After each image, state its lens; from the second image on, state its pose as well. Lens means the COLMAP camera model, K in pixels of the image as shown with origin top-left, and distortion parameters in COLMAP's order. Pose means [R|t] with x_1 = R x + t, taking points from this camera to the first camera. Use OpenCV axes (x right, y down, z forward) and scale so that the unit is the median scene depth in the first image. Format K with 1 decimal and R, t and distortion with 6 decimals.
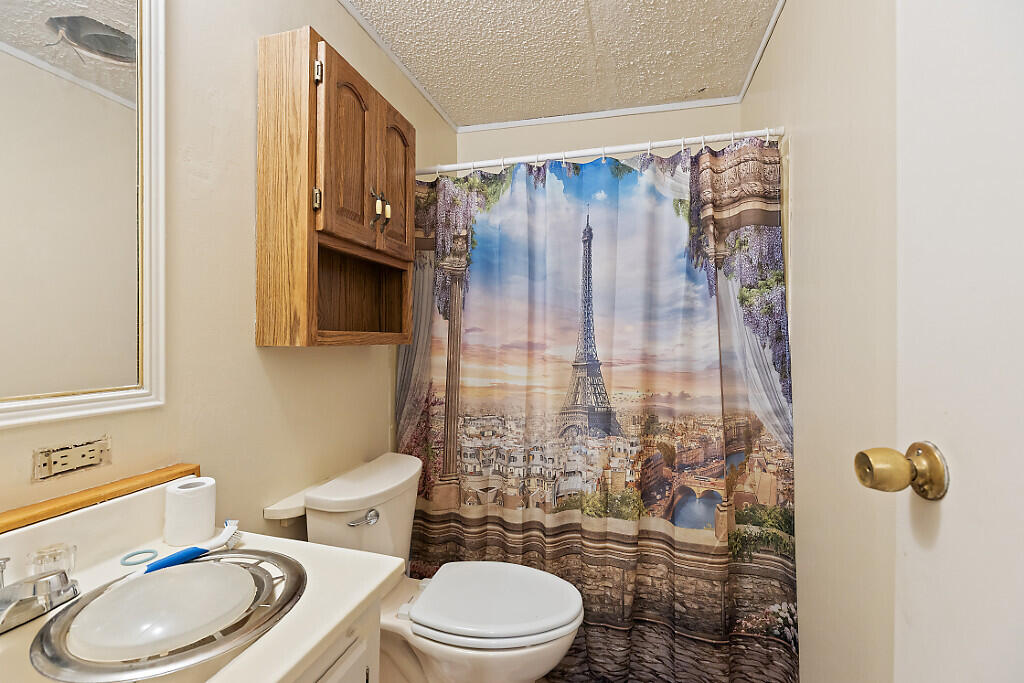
lens RADIAL K [[470.8, 0, 510.0], [0, 470.8, 339.2], [0, 0, 1]] dist [-0.000742, -0.000488]
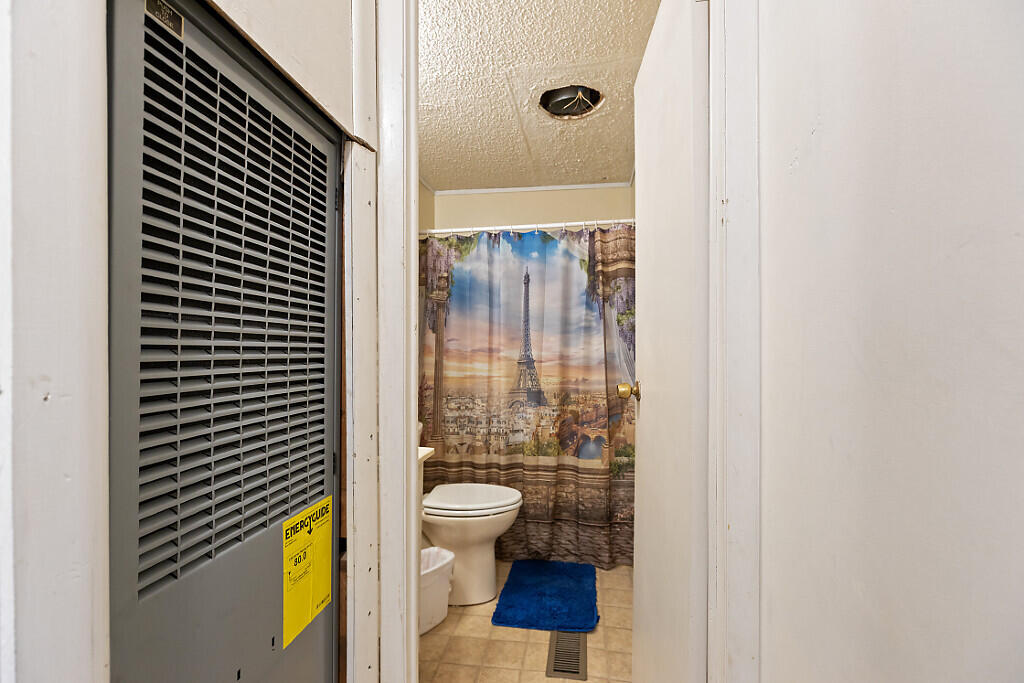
lens RADIAL K [[470.8, 0, 511.8], [0, 470.8, 344.5], [0, 0, 1]] dist [-0.000742, -0.000488]
pose [[0.994912, -0.002224, 0.100719, -0.044794], [0.002953, 0.999971, -0.007089, 0.007052], [-0.100700, 0.007351, 0.994890, -0.577401]]
